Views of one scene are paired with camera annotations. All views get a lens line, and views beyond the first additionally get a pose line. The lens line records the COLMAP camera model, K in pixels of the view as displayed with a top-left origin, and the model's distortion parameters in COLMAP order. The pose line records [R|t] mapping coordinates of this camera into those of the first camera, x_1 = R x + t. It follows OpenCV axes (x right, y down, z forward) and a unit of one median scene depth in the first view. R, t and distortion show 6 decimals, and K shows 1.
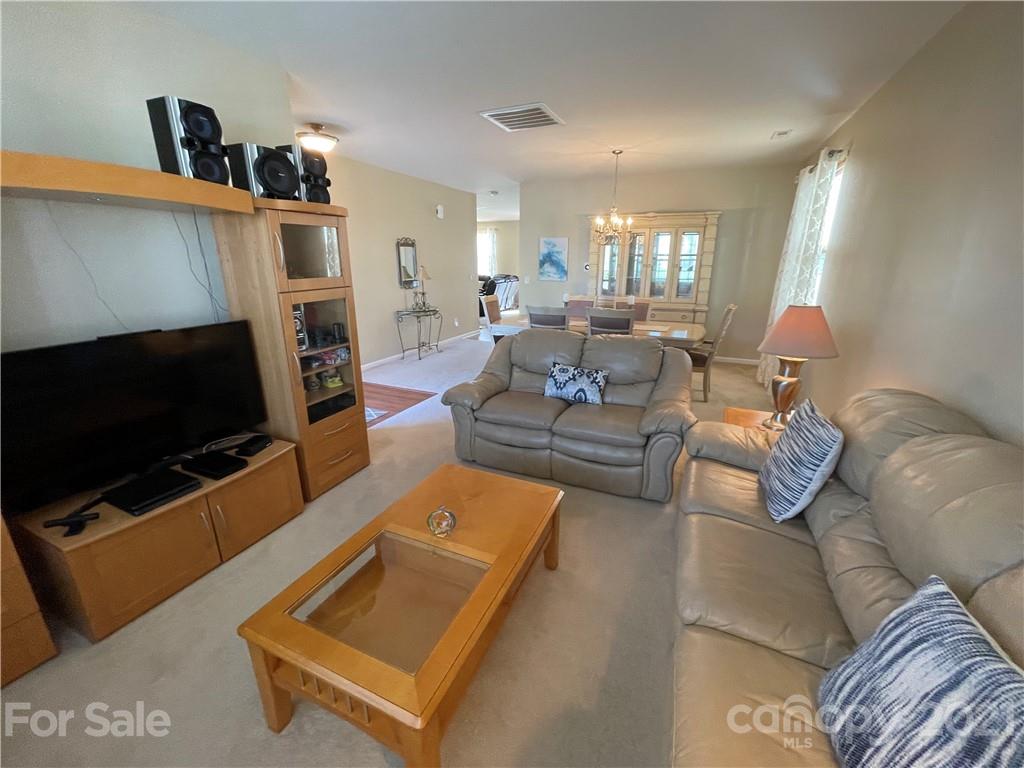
lens RADIAL K [[409.4, 0, 515.2], [0, 409.4, 380.2], [0, 0, 1]] dist [-0.001168, -0.000466]
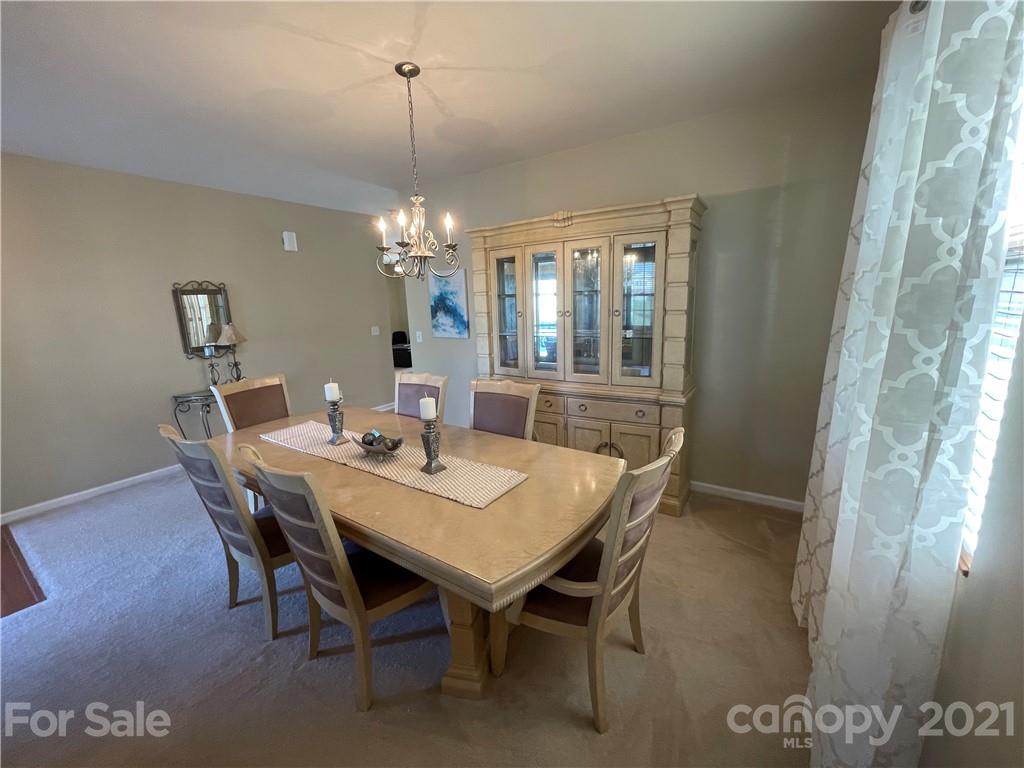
lens RADIAL K [[409.4, 0, 516.8], [0, 409.4, 384.6], [0, 0, 1]] dist [-0.001168, -0.000466]
pose [[0.986446, -0.002790, -0.164061, 0.494946], [-0.009886, 0.997028, -0.076398, -0.214225], [0.163787, 0.076985, 0.983487, 0.697896]]
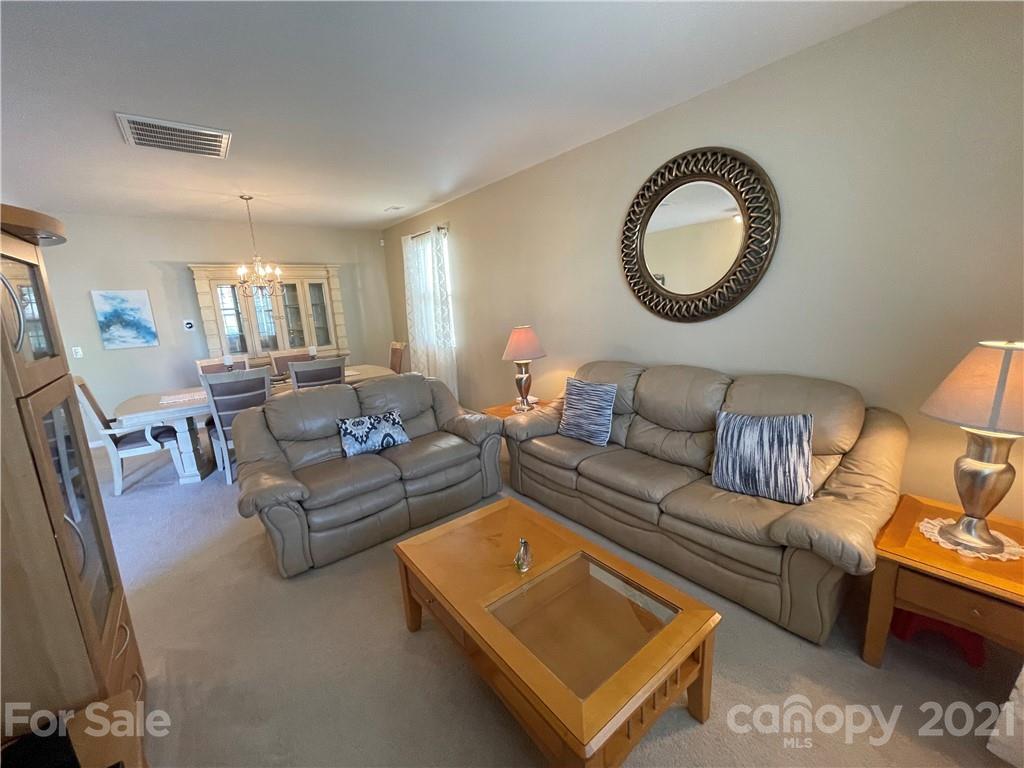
lens RADIAL K [[409.4, 0, 509.0], [0, 409.4, 378.1], [0, 0, 1]] dist [-0.001168, -0.000466]
pose [[0.473520, -0.193403, 0.859287, -0.377686], [0.300437, 0.952551, 0.048835, -0.048271], [-0.827959, 0.235037, 0.509157, 0.165716]]
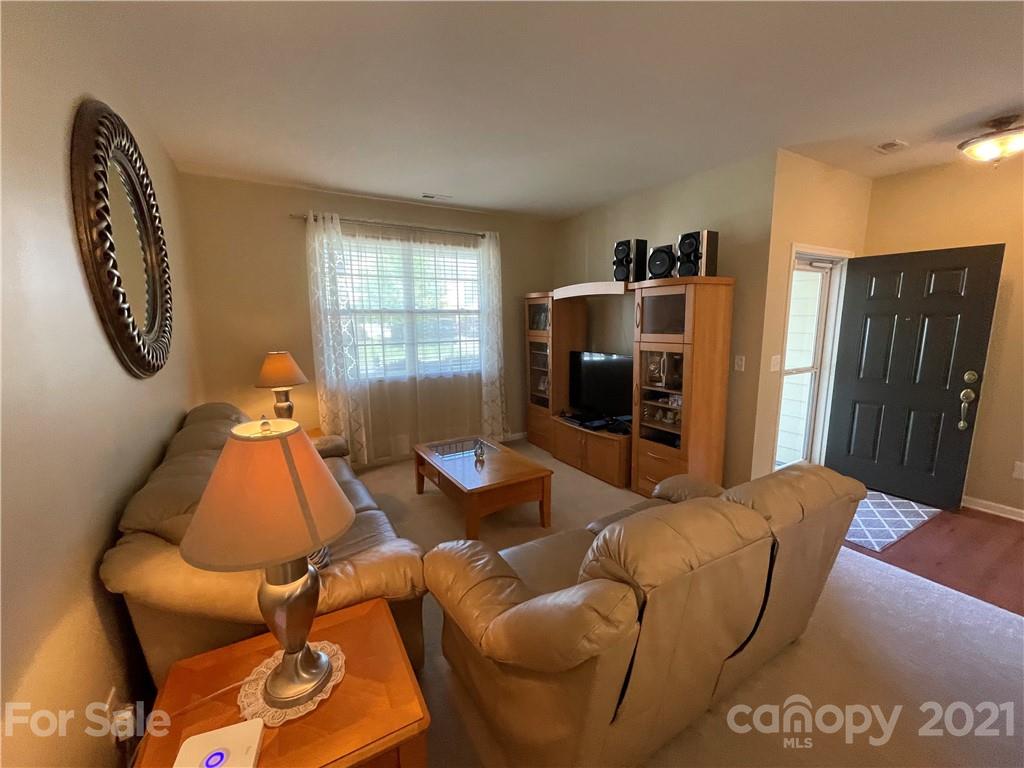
lens RADIAL K [[409.4, 0, 513.6], [0, 409.4, 385.6], [0, 0, 1]] dist [-0.001168, -0.000466]
pose [[-0.597608, 0.124162, -0.792116, 0.969944], [-0.231455, 0.919163, 0.318696, -0.465511], [0.767654, 0.373795, -0.520561, 1.594178]]
